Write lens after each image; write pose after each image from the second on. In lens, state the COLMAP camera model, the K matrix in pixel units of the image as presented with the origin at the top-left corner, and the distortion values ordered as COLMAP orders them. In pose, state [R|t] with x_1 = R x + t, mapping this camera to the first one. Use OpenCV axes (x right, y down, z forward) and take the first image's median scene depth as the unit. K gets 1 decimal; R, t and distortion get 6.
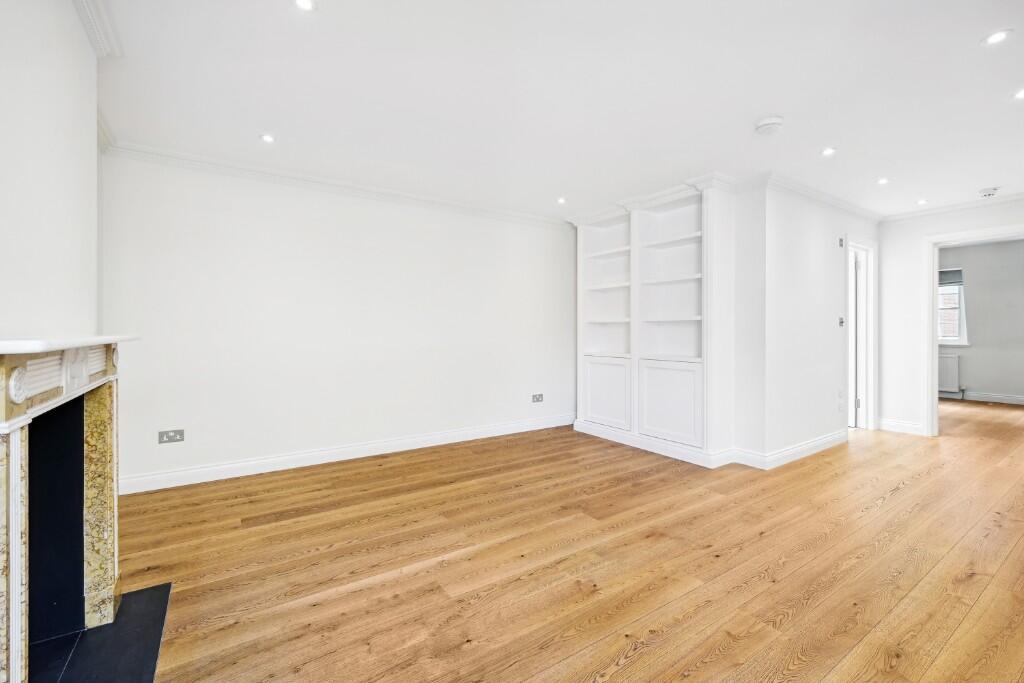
lens RADIAL K [[433.2, 0, 512.0], [0, 433.2, 341.5], [0, 0, 1]] dist [0.000447, -0.000058]
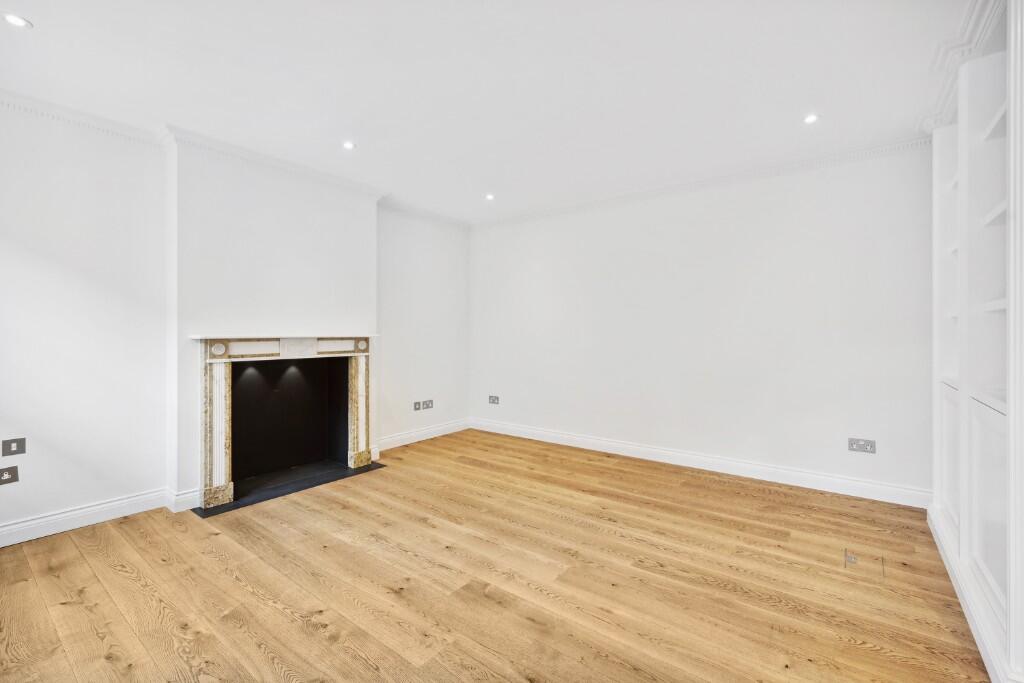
lens RADIAL K [[441.4, 0, 512.0], [0, 441.4, 341.5], [0, 0, 1]] dist [0.001120, -0.000040]
pose [[0.317513, 0.011664, -0.948182, 0.704978], [-0.021577, 0.999754, 0.005073, -0.000248], [0.948008, 0.018848, 0.317687, 0.534368]]
